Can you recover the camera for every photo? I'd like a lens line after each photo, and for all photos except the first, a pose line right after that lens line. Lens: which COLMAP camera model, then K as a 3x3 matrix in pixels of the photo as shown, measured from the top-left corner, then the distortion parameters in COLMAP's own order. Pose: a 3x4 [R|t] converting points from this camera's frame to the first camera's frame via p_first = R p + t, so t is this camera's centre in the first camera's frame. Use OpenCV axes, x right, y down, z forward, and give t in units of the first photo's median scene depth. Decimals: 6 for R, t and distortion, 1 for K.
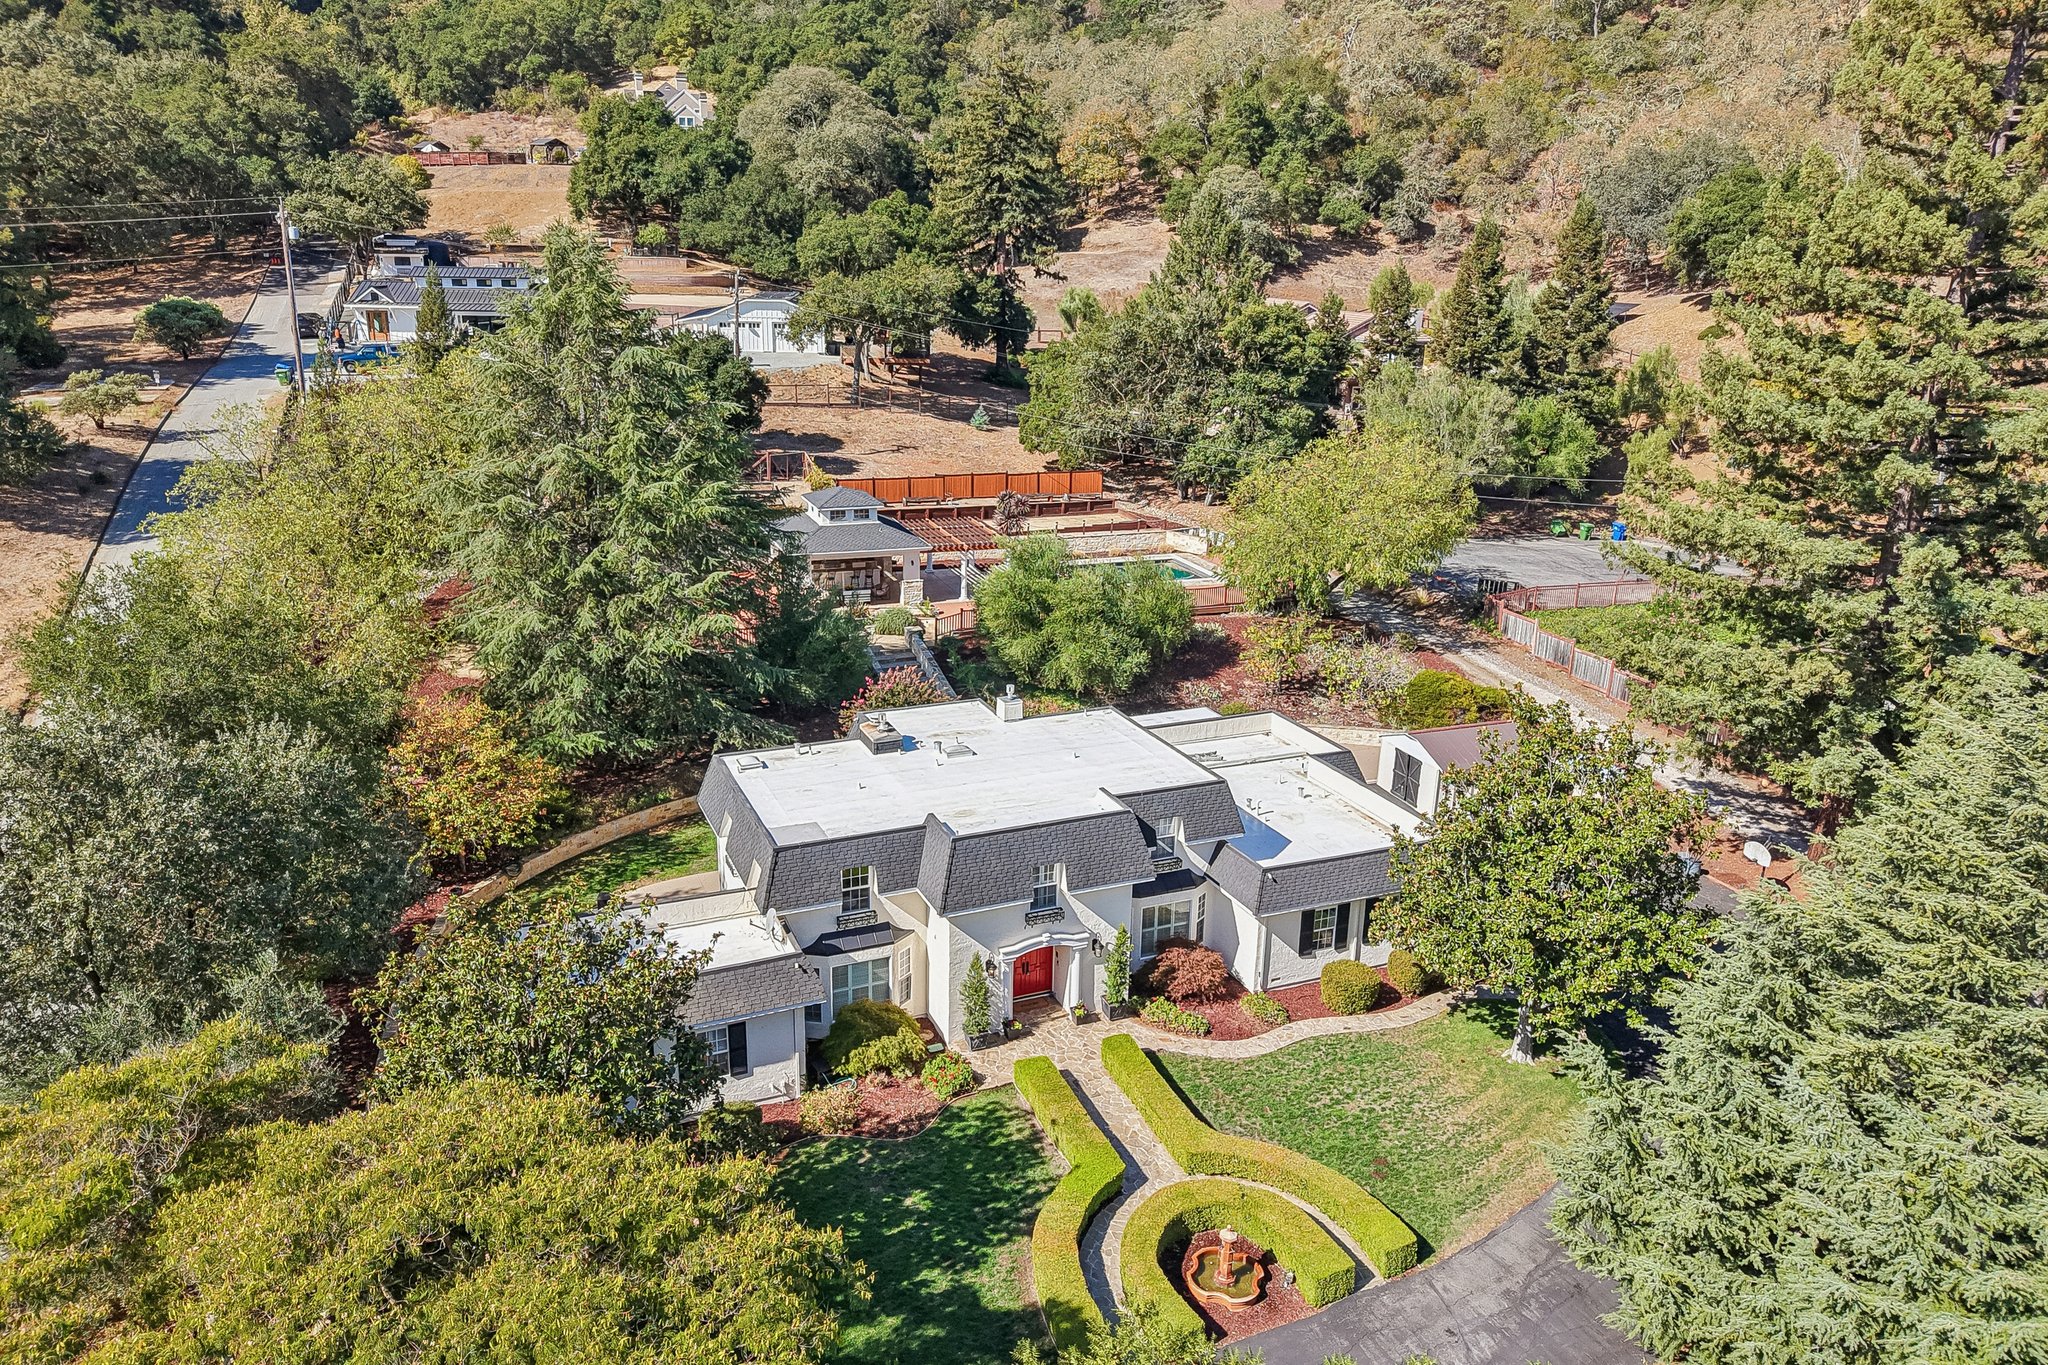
lens RADIAL K [[1429.7, 0, 1024.0], [0, 1429.7, 682.5], [0, 0, 1]] dist [0.011264, -0.004744]
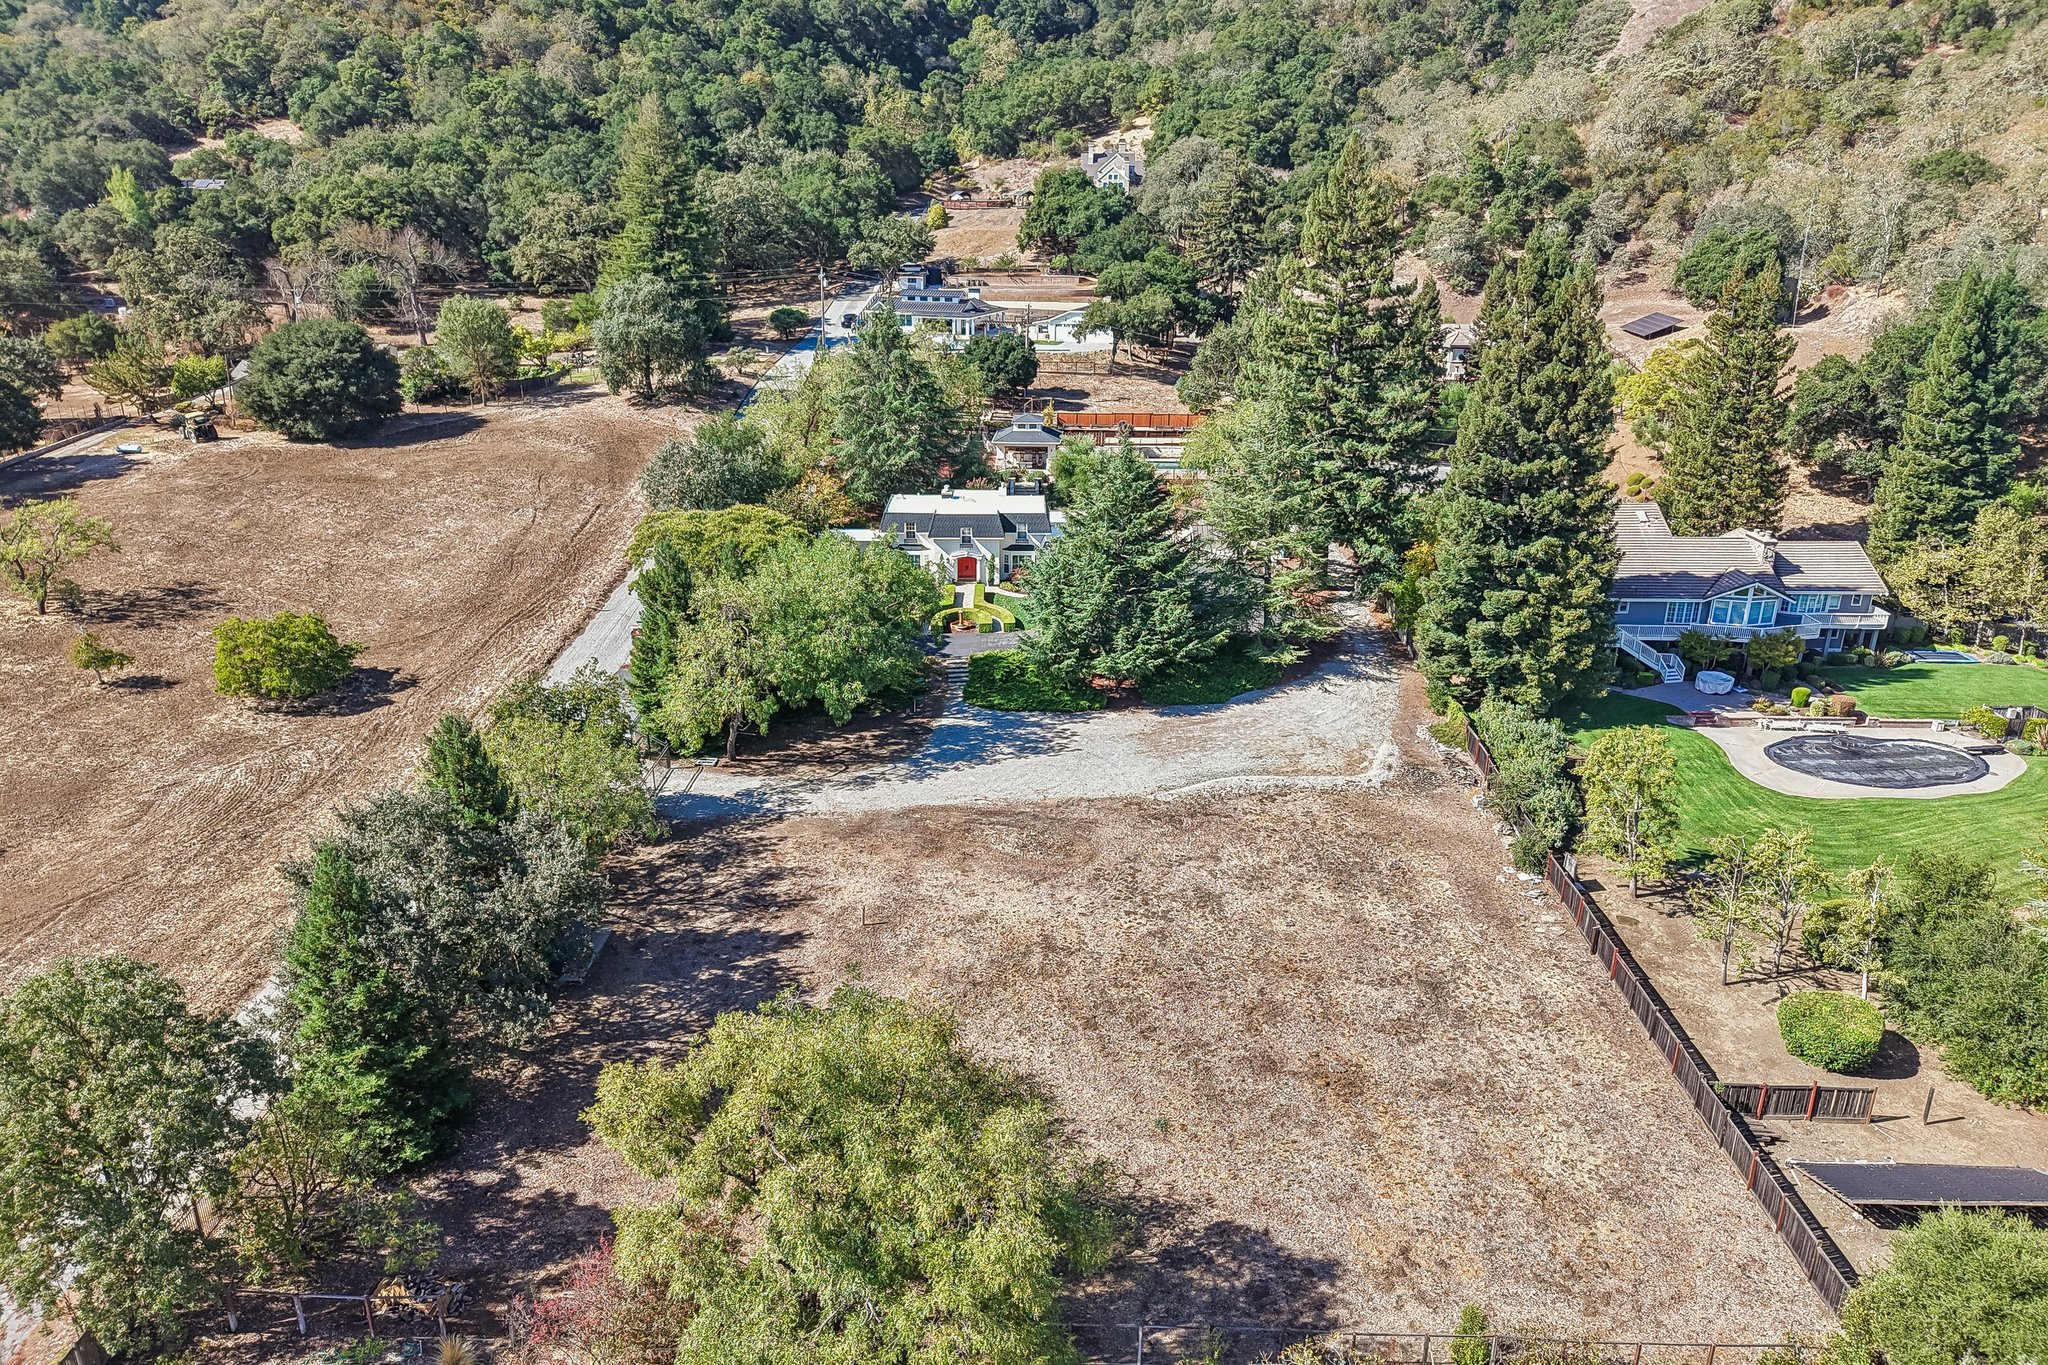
lens RADIAL K [[1367.8, 0, 1024.0], [0, 1367.8, 682.5], [0, 0, 1]] dist [0.012514, -0.003713]
pose [[0.921690, 0.117395, -0.369737, 0.325831], [-0.104998, 0.993029, 0.053553, 0.074954], [0.373447, -0.010538, 0.927592, -0.435606]]
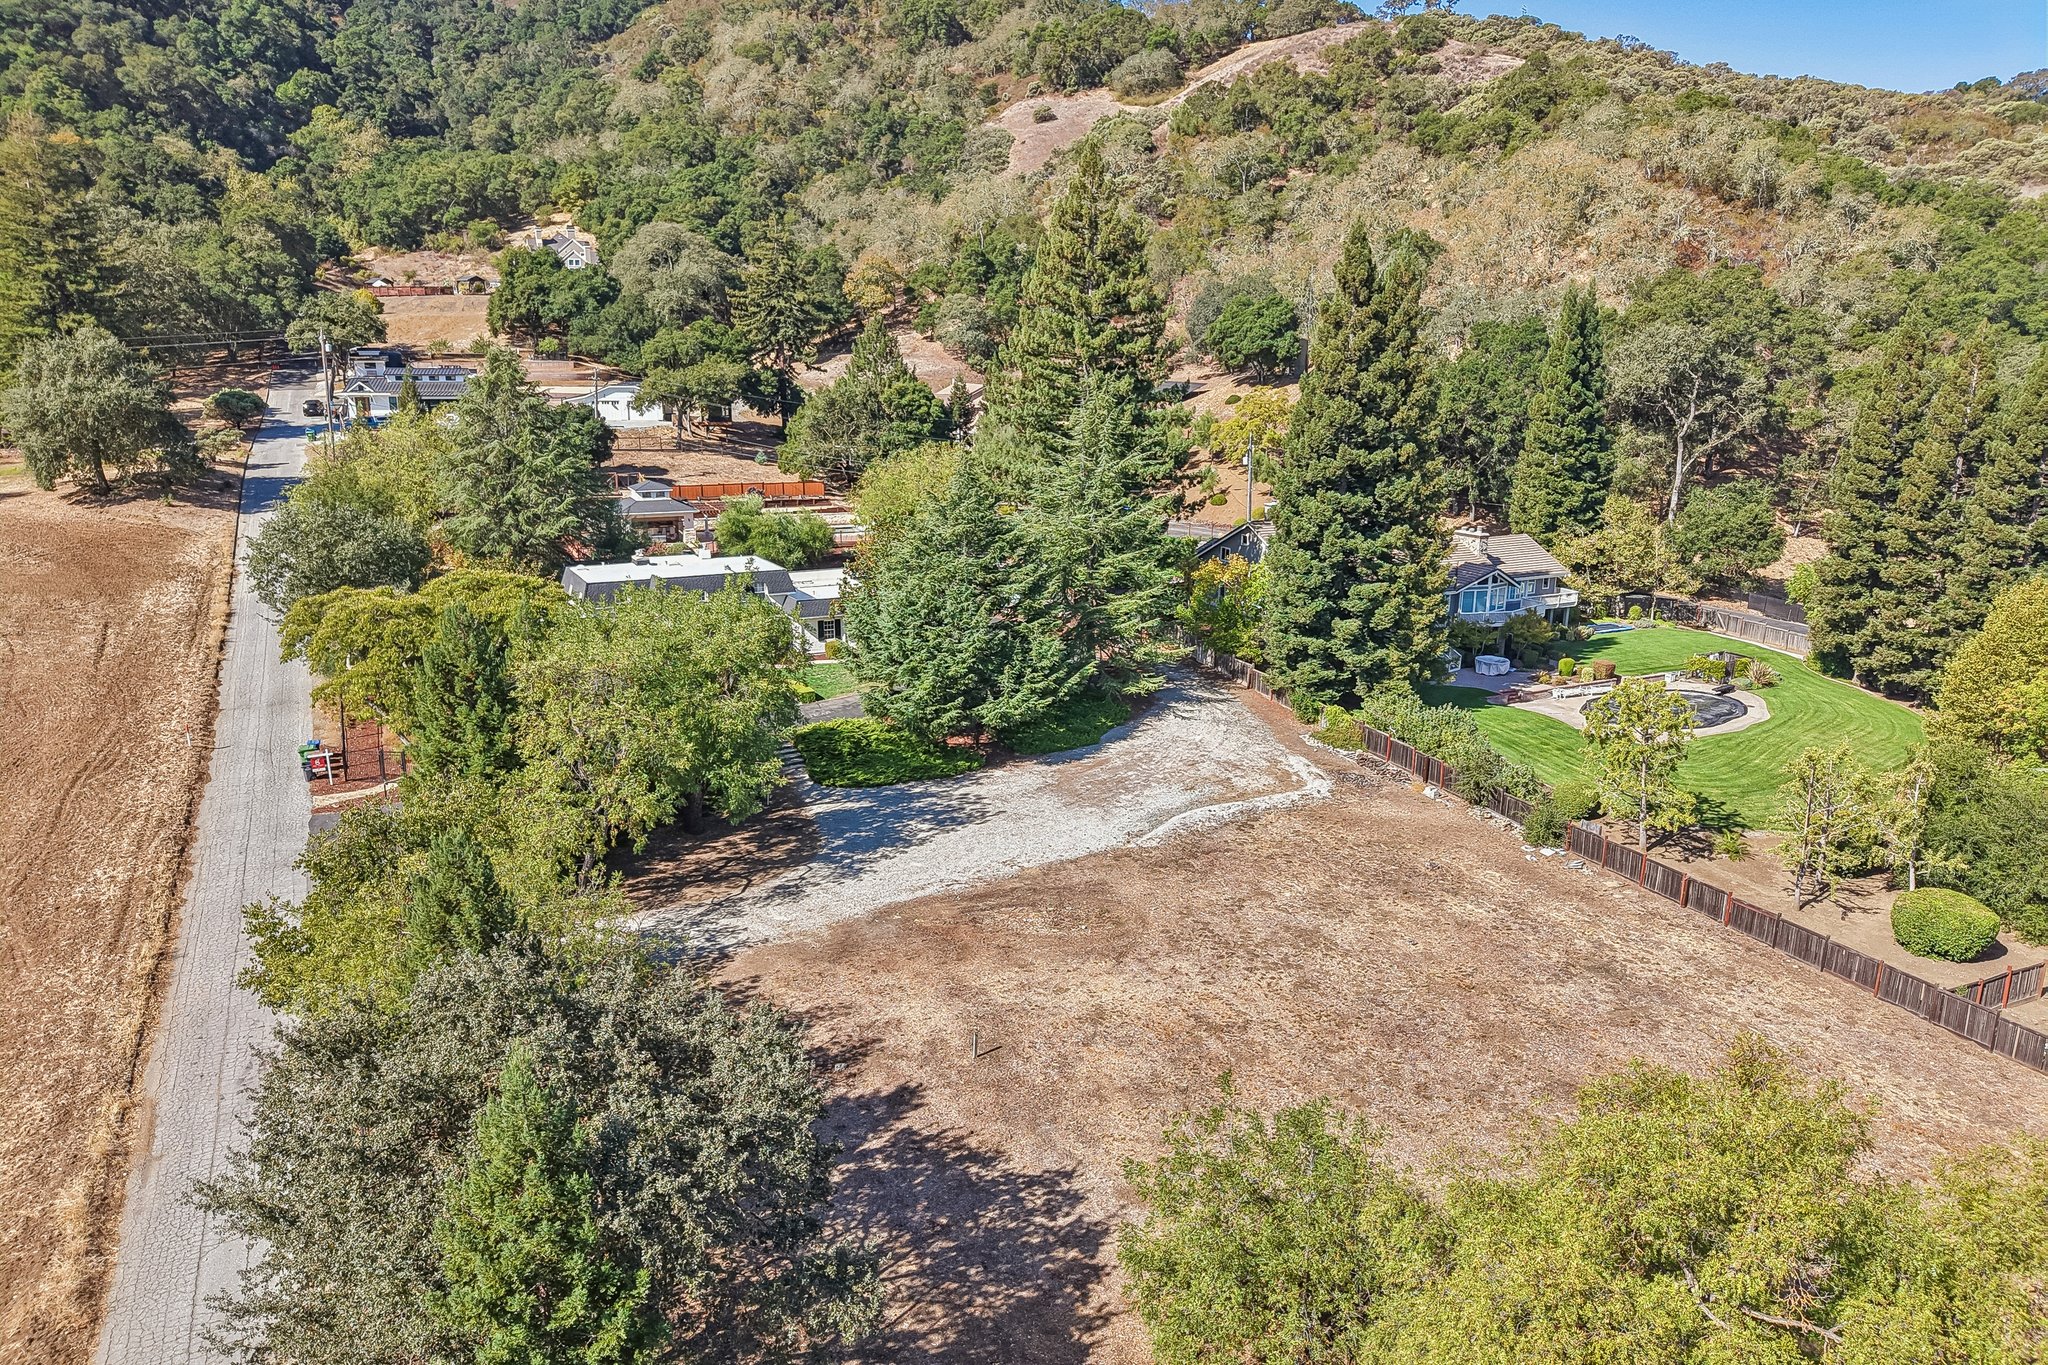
lens RADIAL K [[1367.8, 0, 1024.0], [0, 1367.8, 682.5], [0, 0, 1]] dist [0.012514, -0.003713]
pose [[0.997131, -0.030264, 0.069376, 0.107539], [0.034131, 0.997889, -0.055248, 0.113802], [-0.067558, 0.057457, 0.996060, -0.371042]]
